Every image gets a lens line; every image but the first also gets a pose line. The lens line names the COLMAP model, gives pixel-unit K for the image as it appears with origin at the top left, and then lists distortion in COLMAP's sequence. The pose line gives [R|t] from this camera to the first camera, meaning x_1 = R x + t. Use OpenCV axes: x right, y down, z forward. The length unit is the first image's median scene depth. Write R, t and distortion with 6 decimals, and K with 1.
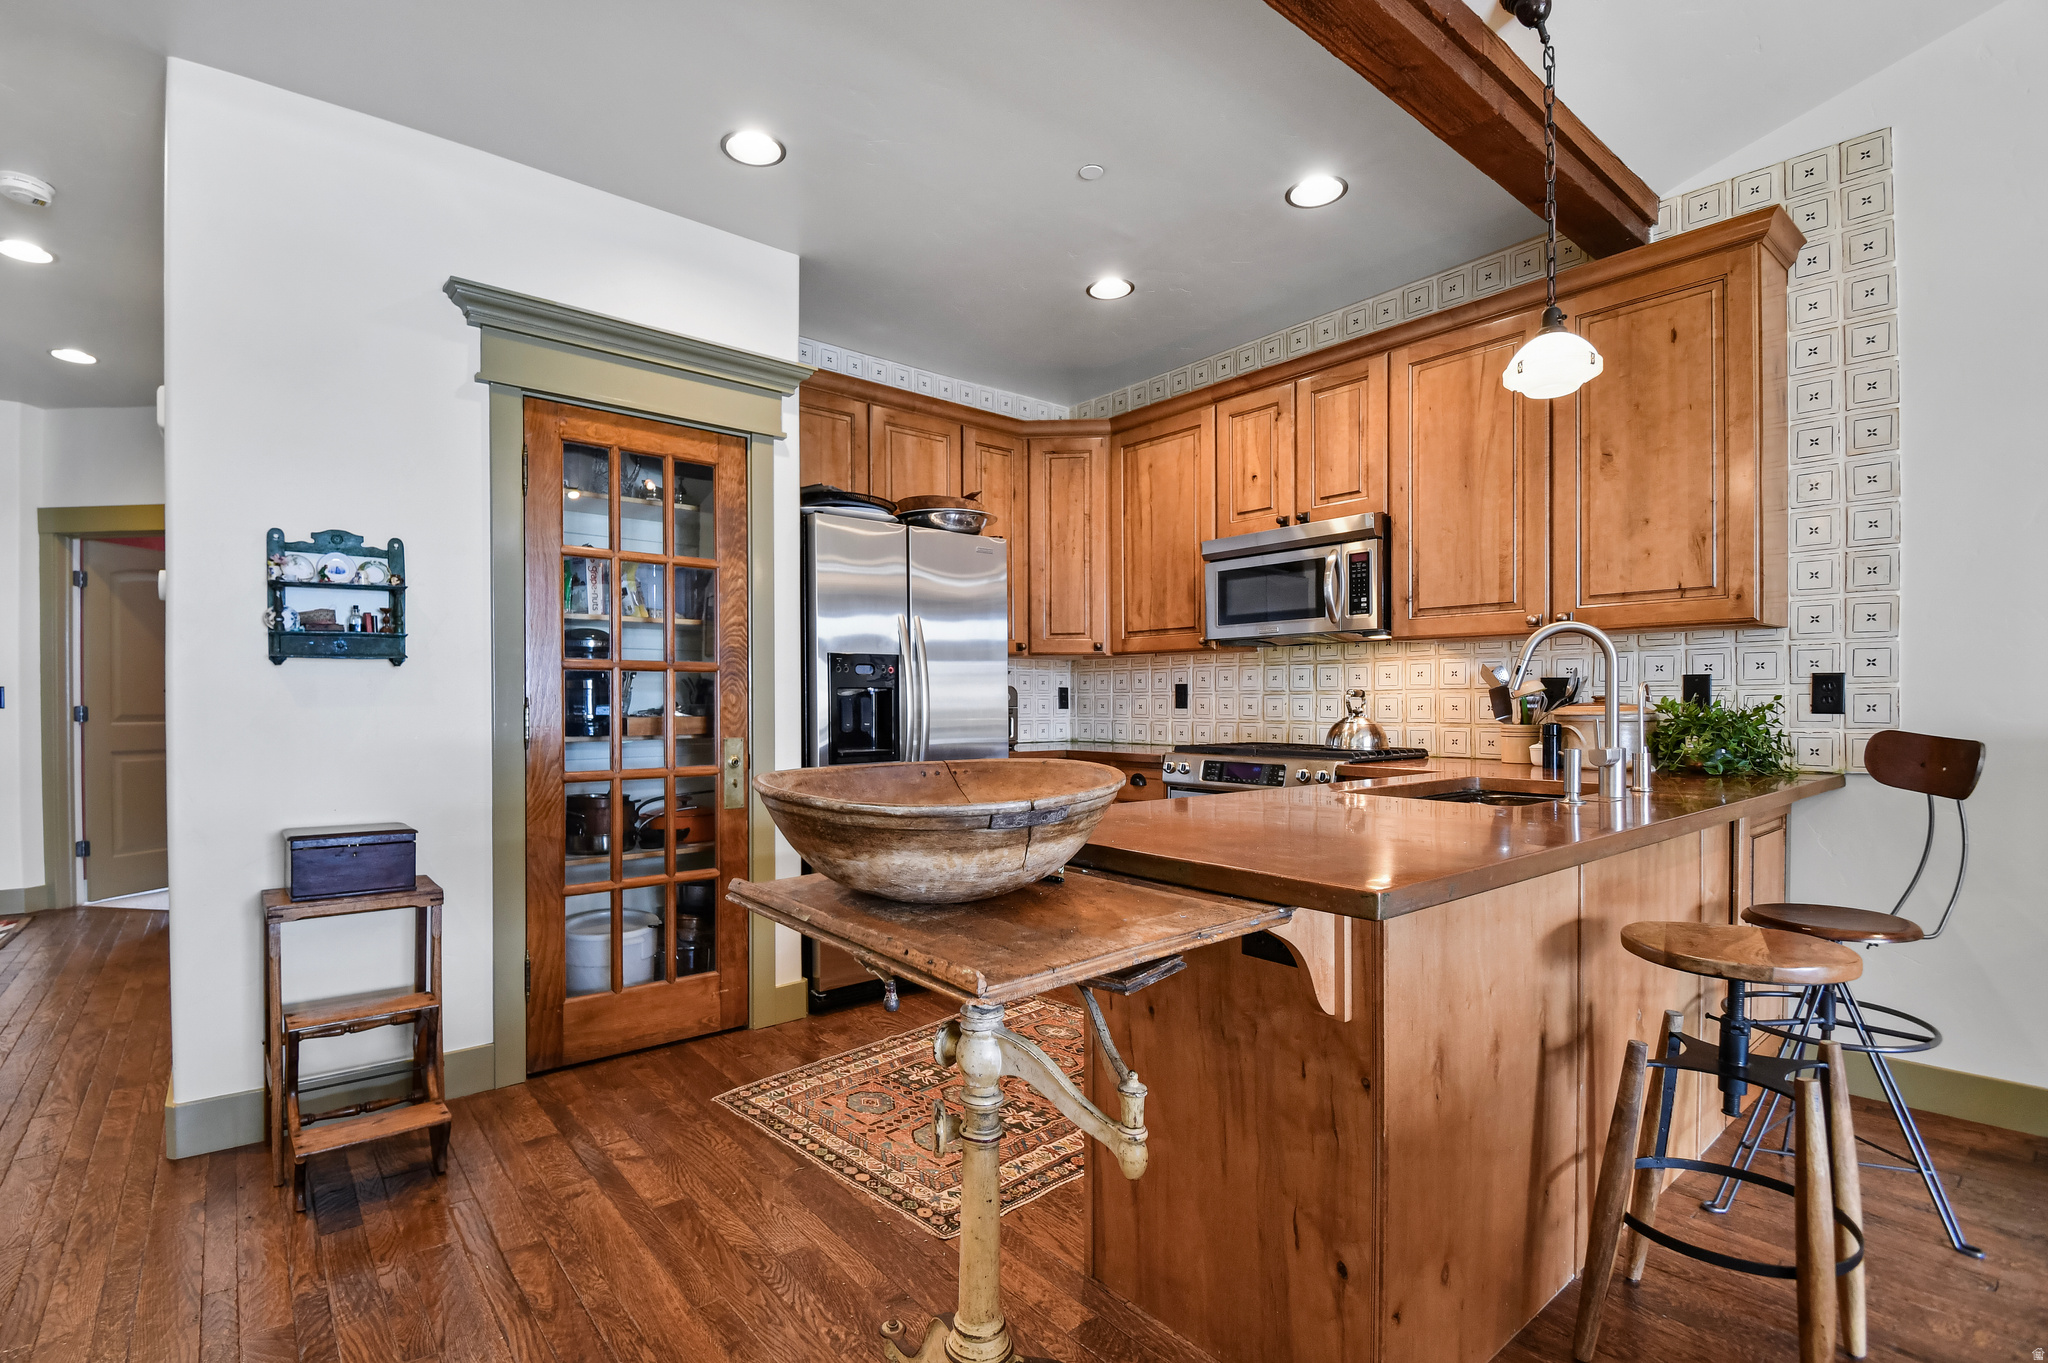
lens RADIAL K [[929.3, 0, 990.7], [0, 929.3, 710.8], [0, 0, 1]] dist [0.008813, -0.017429]
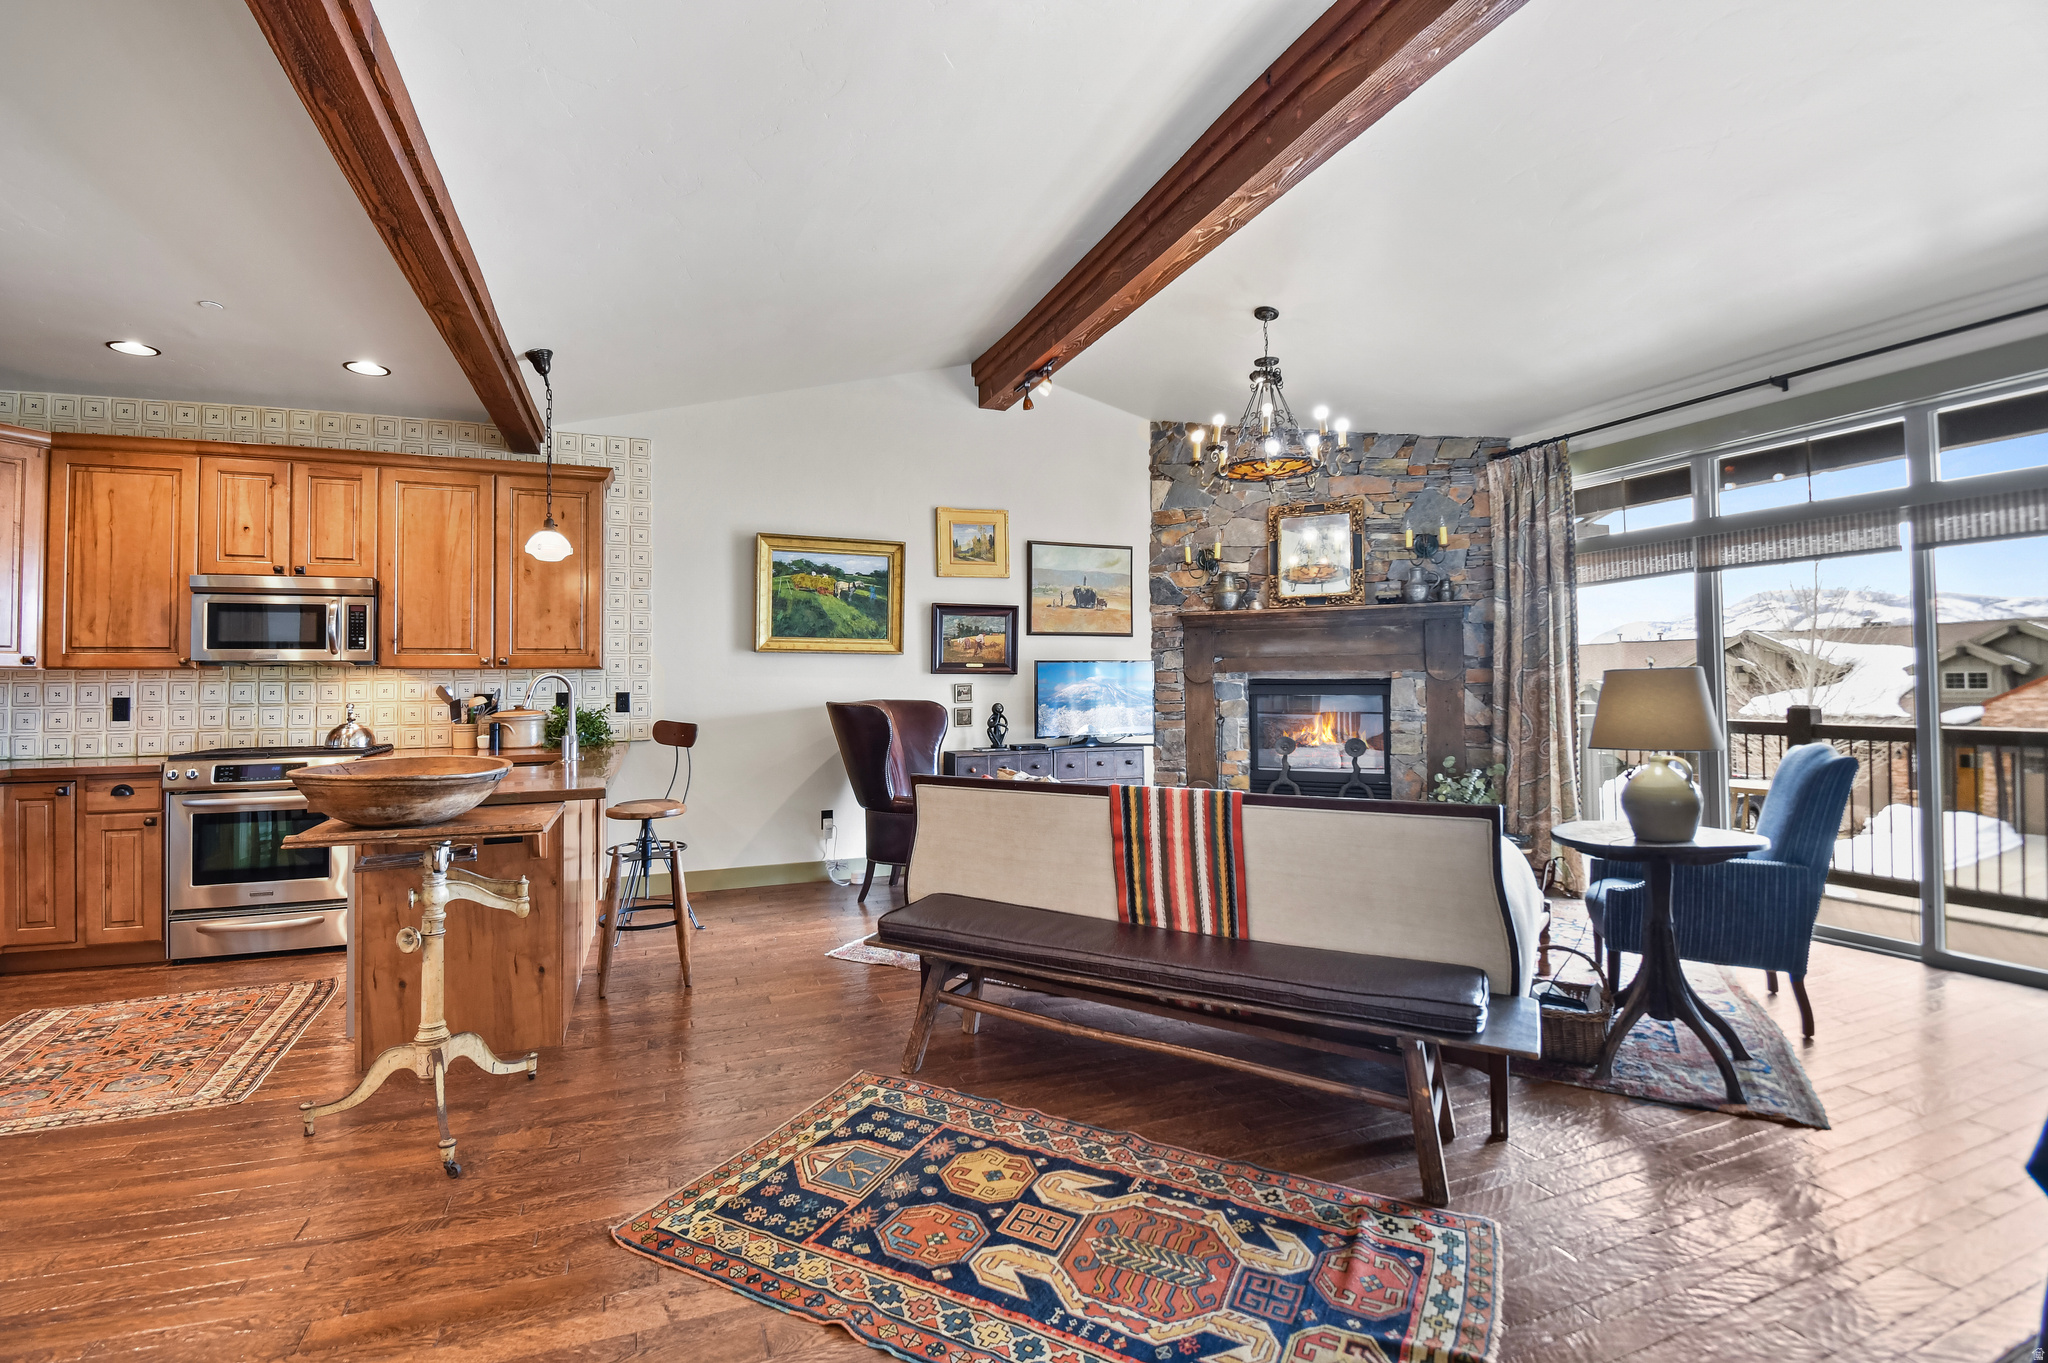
lens RADIAL K [[907.2, 0, 989.0], [0, 907.2, 653.0], [0, 0, 1]] dist [0.012330, -0.023055]
pose [[0.317333, 0.029145, 0.947866, -0.593120], [0.019429, 0.999118, -0.037226, -0.029980], [-0.948115, 0.030229, 0.316487, -0.324060]]
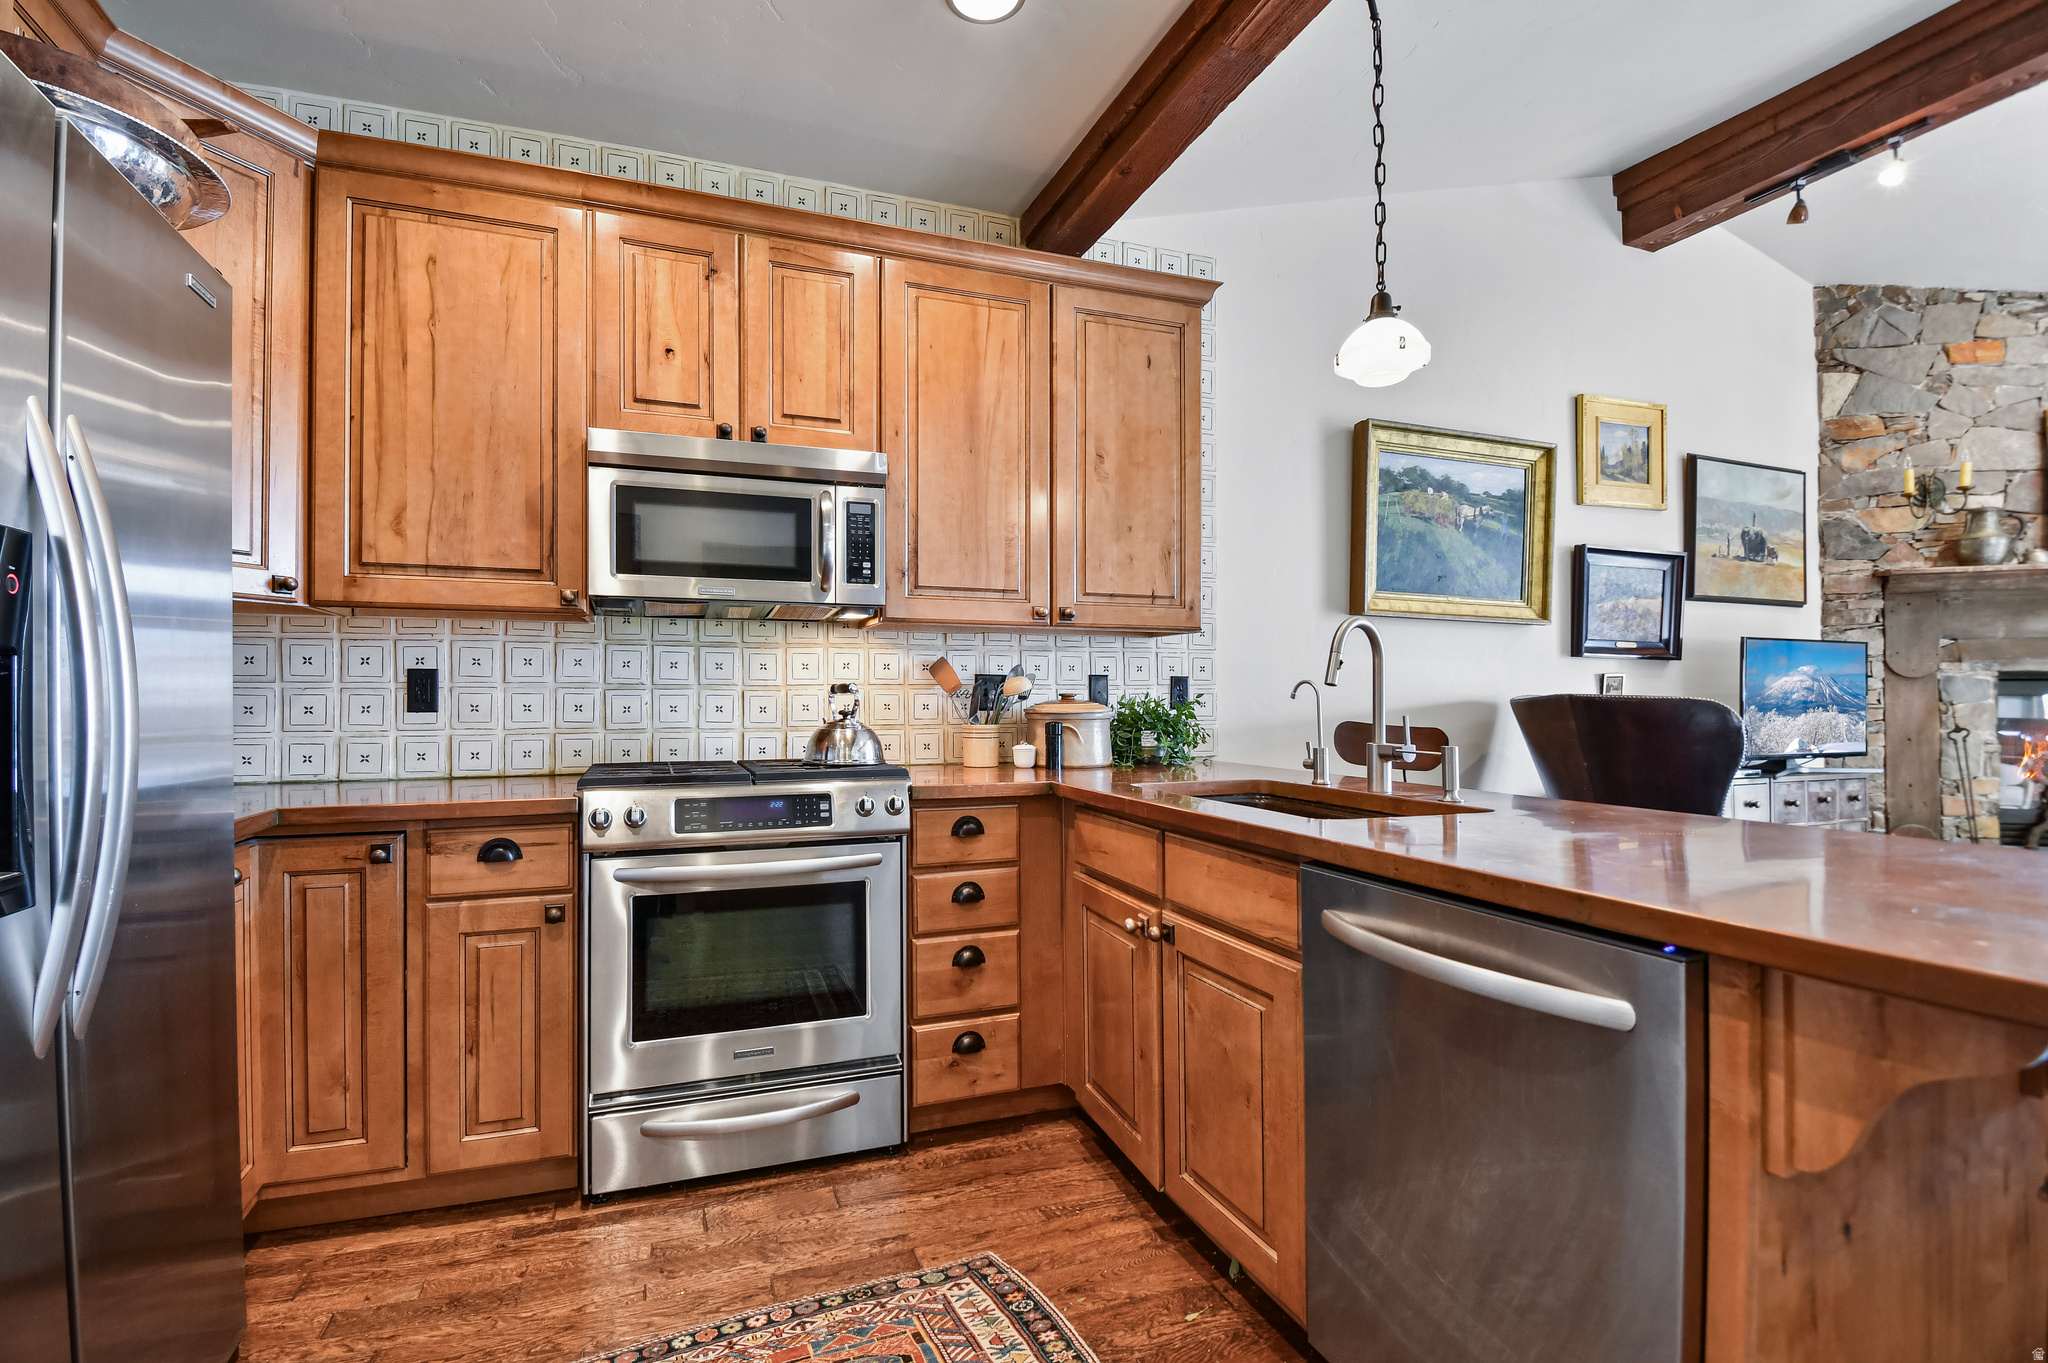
lens RADIAL K [[933.4, 0, 981.9], [0, 933.4, 686.0], [0, 0, 1]] dist [0.017107, -0.023828]
pose [[0.337166, 0.014413, 0.941335, -0.283994], [0.009975, 0.999772, -0.018880, -0.005878], [-0.941392, 0.015756, 0.336945, 0.660526]]
